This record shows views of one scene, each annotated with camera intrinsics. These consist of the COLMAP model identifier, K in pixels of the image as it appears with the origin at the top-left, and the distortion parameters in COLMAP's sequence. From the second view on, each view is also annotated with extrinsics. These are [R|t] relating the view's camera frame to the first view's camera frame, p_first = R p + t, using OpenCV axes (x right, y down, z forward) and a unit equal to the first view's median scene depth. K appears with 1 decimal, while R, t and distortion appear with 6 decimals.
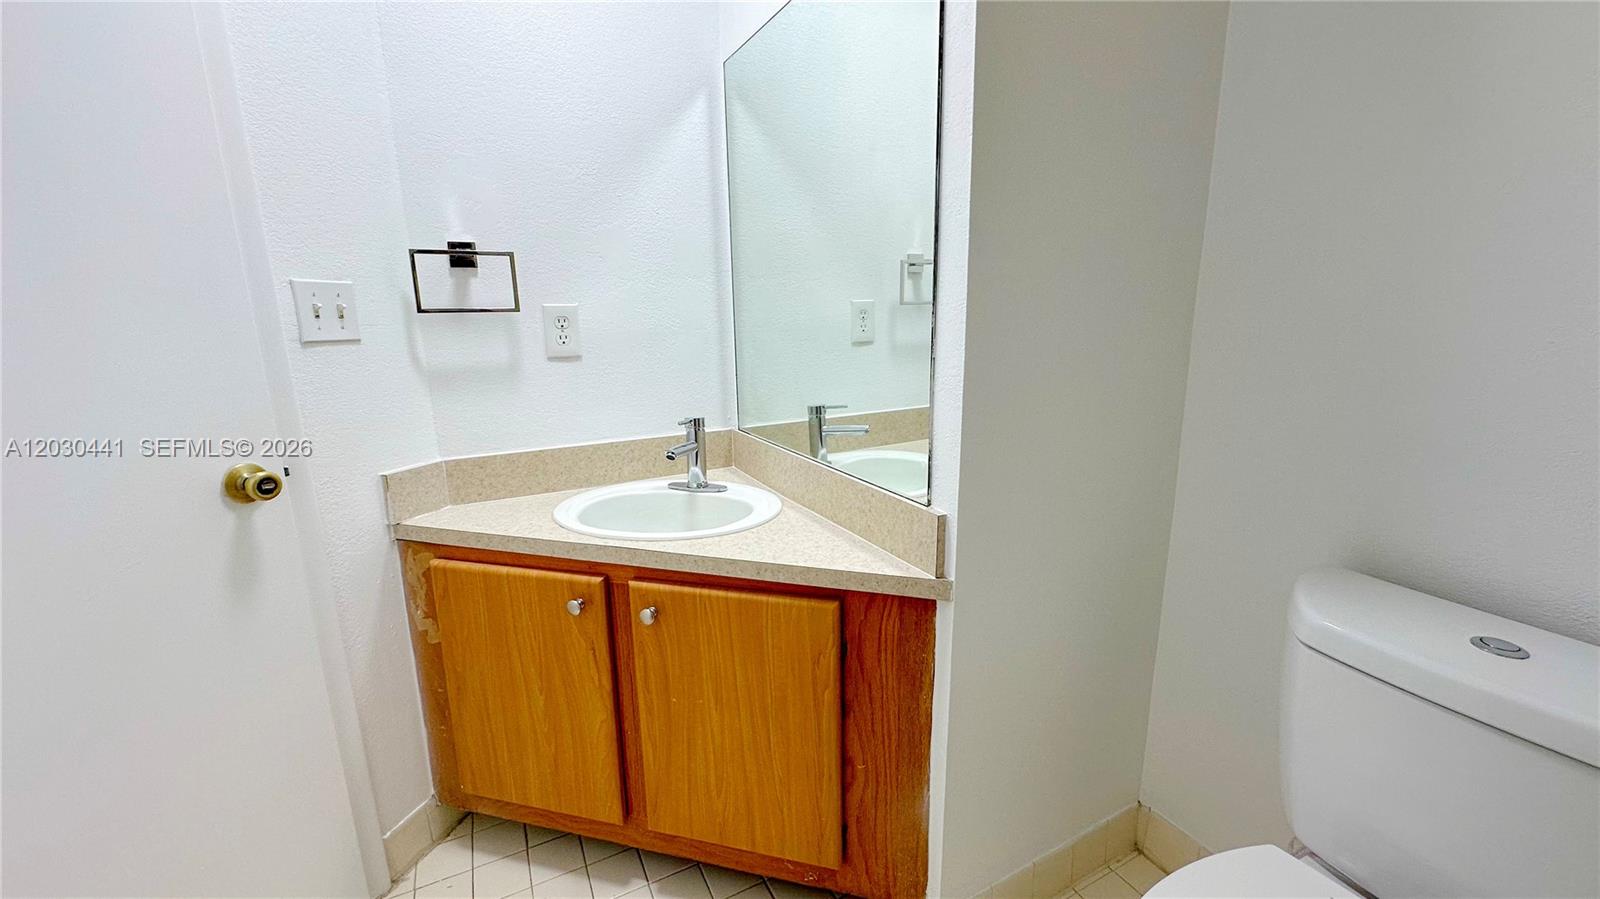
lens RADIAL K [[635.4, 0, 800.0], [0, 635.4, 449.5], [0, 0, 1]] dist [0.000899, 0.000074]
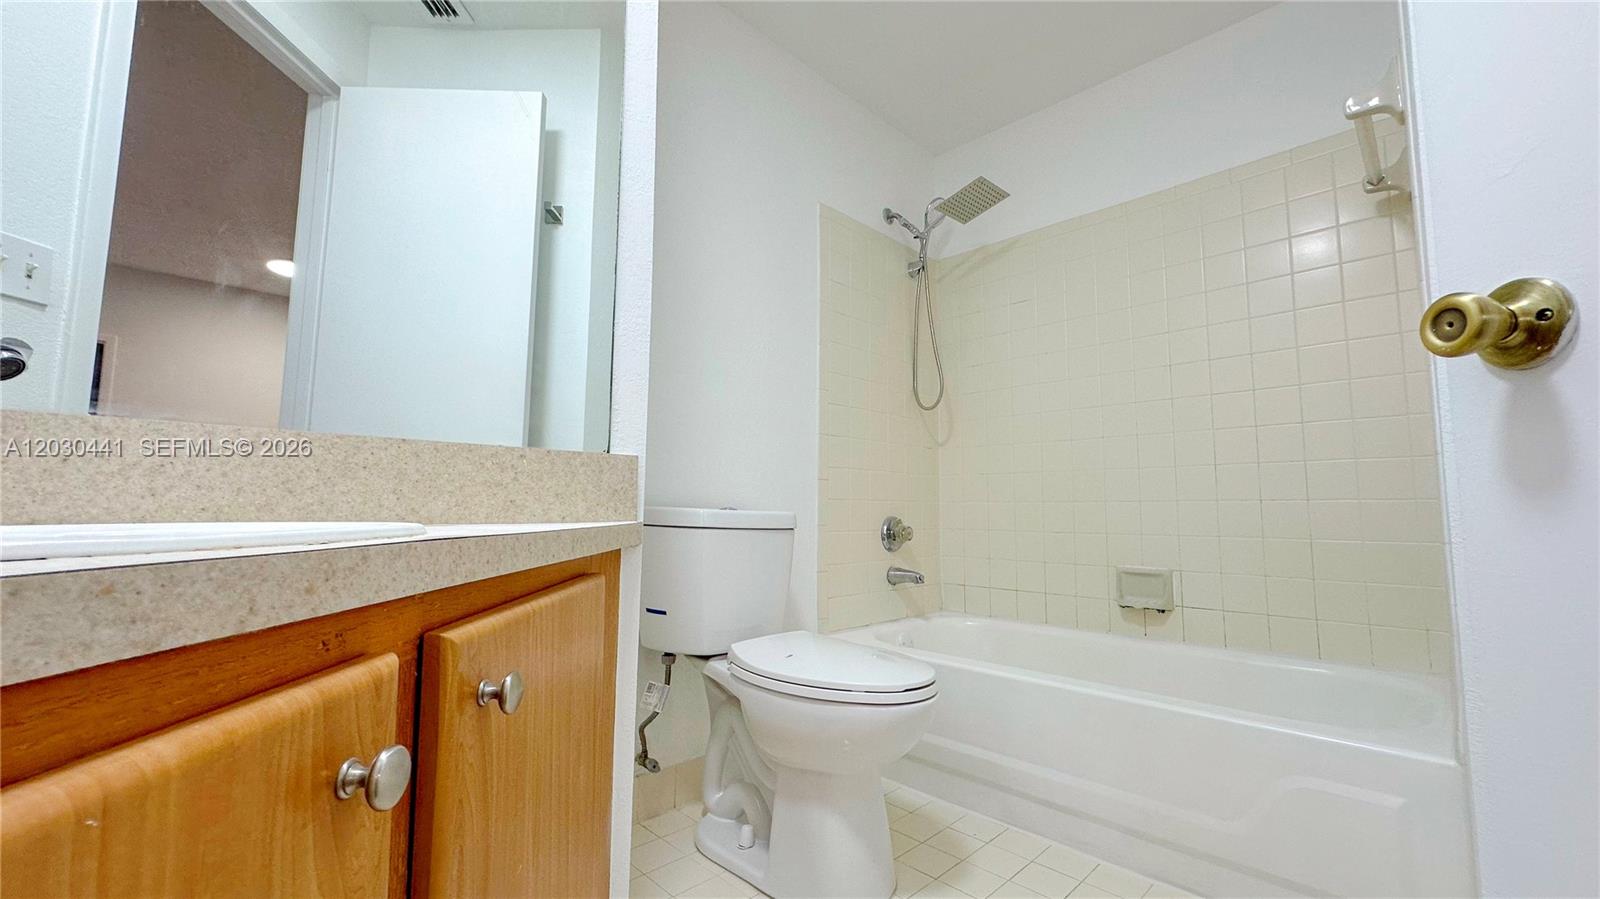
lens RADIAL K [[635.4, 0, 800.0], [0, 635.4, 449.5], [0, 0, 1]] dist [0.000899, 0.000074]
pose [[-0.302915, 0.098368, 0.947927, -0.719386], [0.197934, 0.979463, -0.038390, 0.159575], [-0.932236, 0.175998, -0.316164, 0.929783]]
